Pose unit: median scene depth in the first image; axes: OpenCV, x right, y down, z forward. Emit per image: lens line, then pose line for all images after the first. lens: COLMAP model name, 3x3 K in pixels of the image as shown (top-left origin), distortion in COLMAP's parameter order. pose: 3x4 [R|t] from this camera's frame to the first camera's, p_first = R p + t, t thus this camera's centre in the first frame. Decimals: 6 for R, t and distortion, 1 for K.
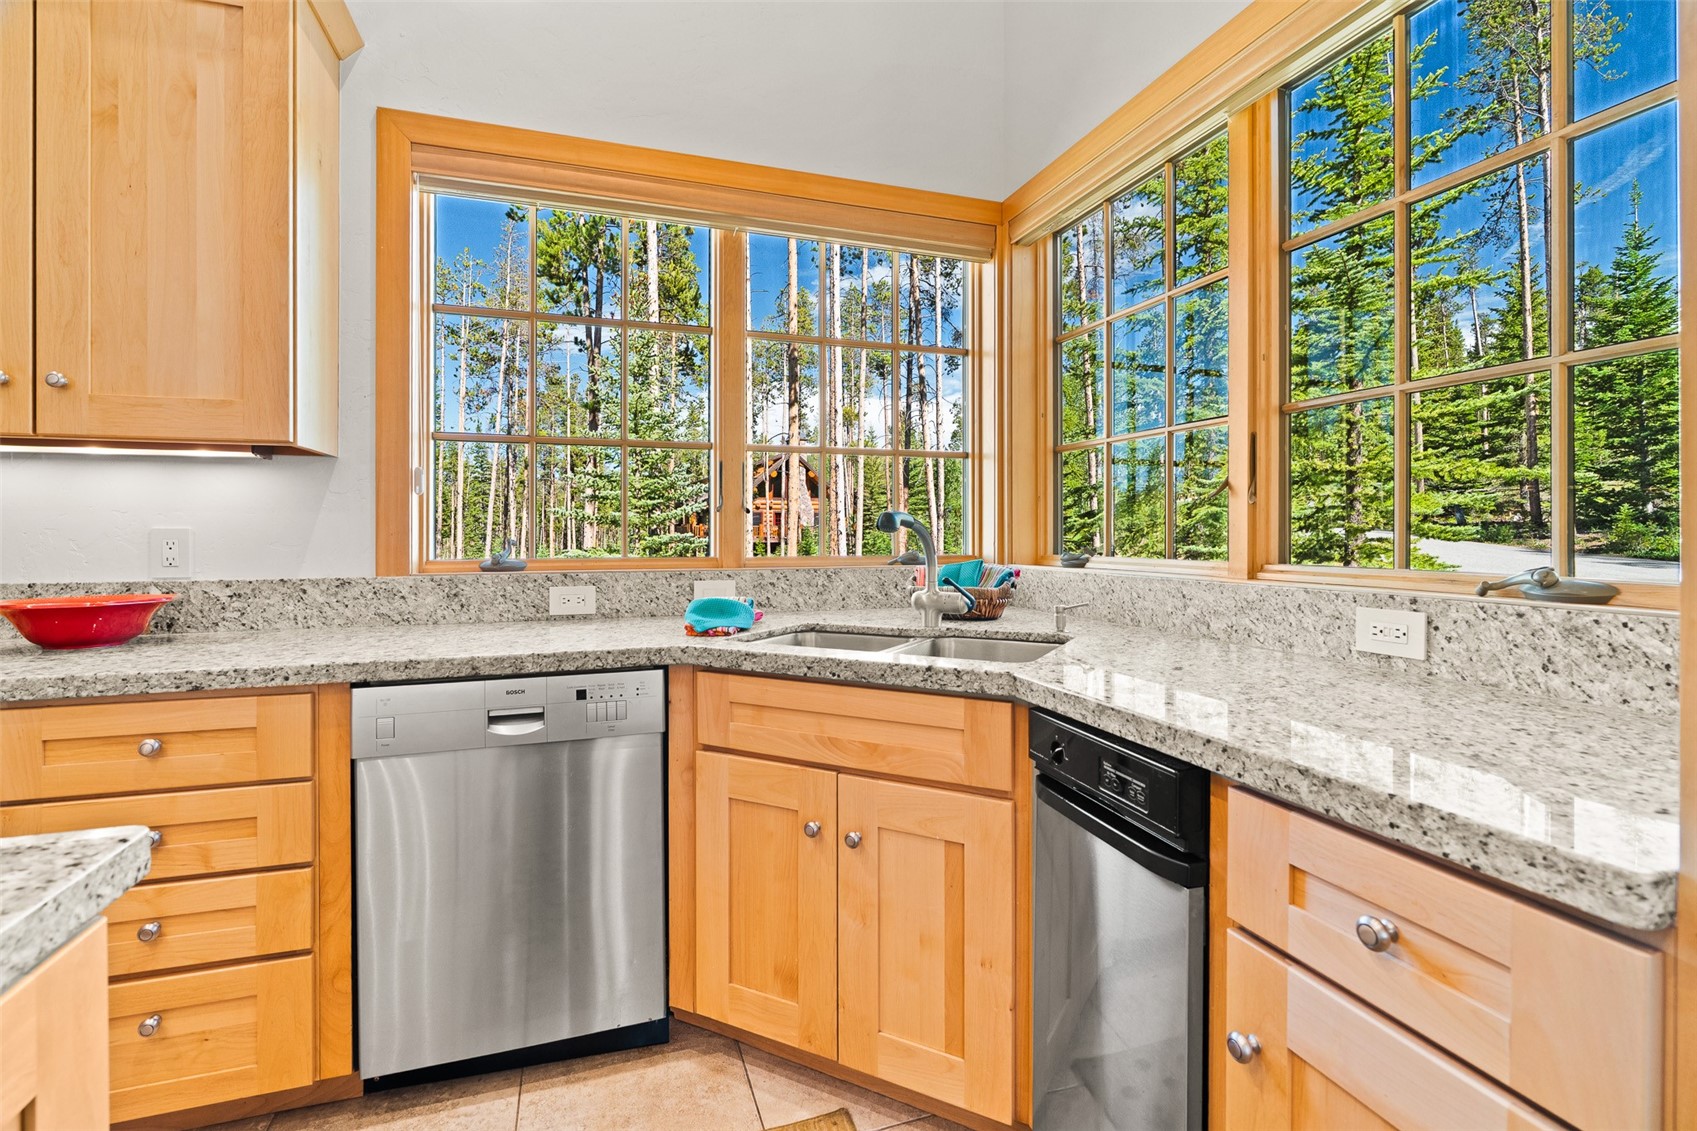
lens RADIAL K [[771.2, 0, 841.5], [0, 771.2, 537.5], [0, 0, 1]] dist [-0.010861, 0.004526]
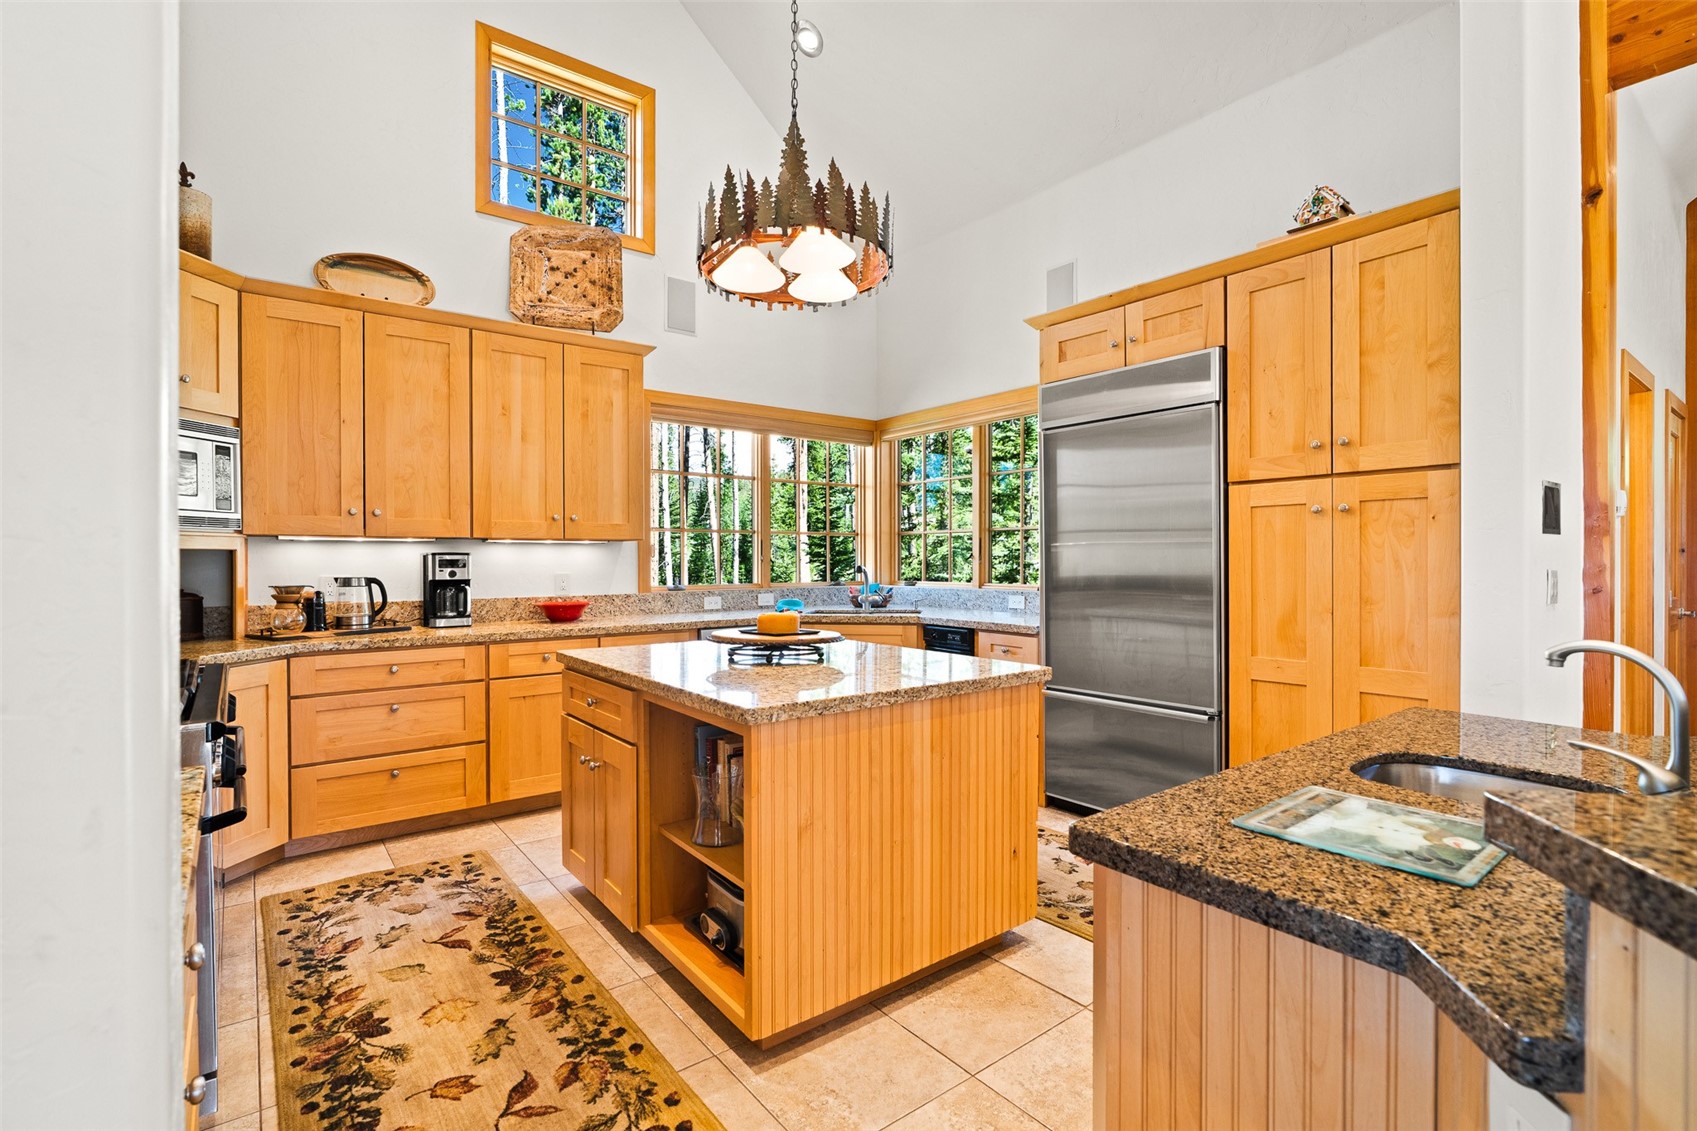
lens RADIAL K [[771.2, 0, 846.5], [0, 771.2, 549.6], [0, 0, 1]] dist [-0.010861, 0.004526]
pose [[0.945576, 0.002459, 0.325393, -0.938376], [0.002487, 0.999888, -0.014784, -0.053123], [-0.325393, 0.014789, 0.945463, -1.674236]]
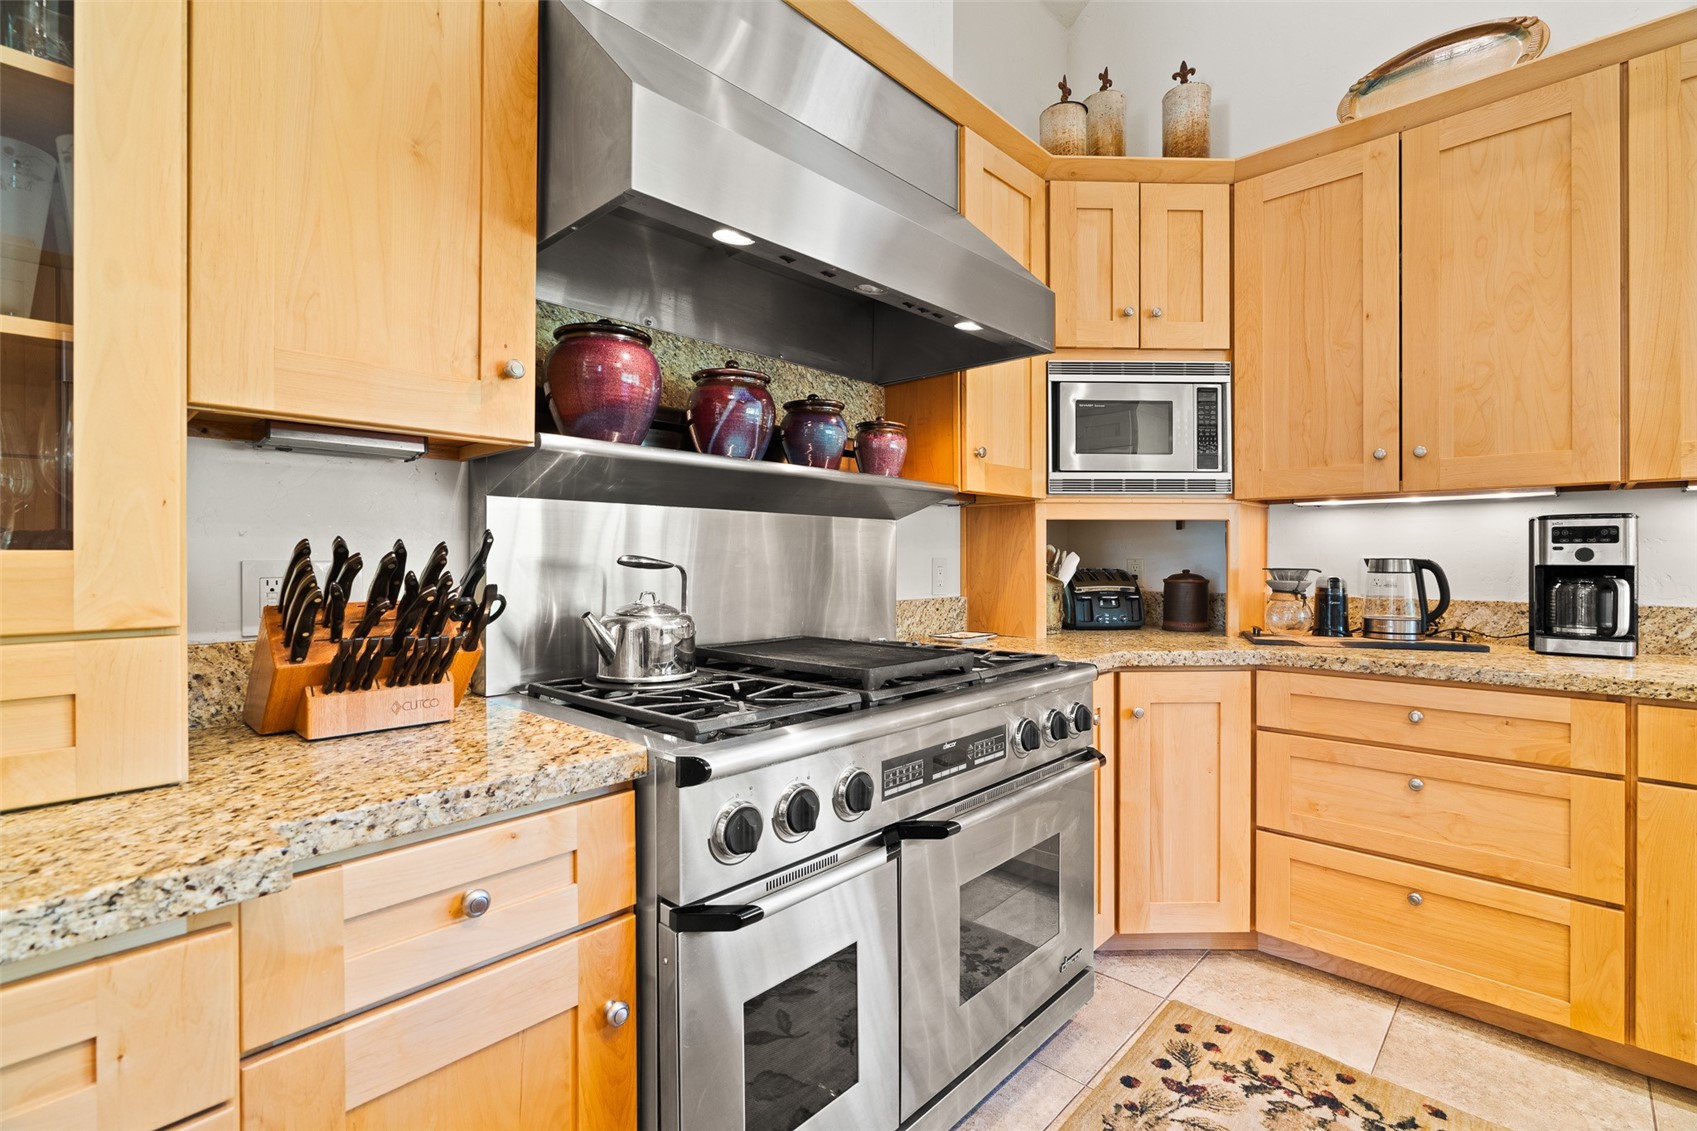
lens RADIAL K [[771.2, 0, 862.8], [0, 771.2, 561.5], [0, 0, 1]] dist [-0.010861, 0.004526]
pose [[0.469476, 0.004886, -0.882932, -0.776462], [-0.003065, 0.999988, 0.003904, -0.007893], [0.882940, 0.000873, 0.469485, -0.667827]]
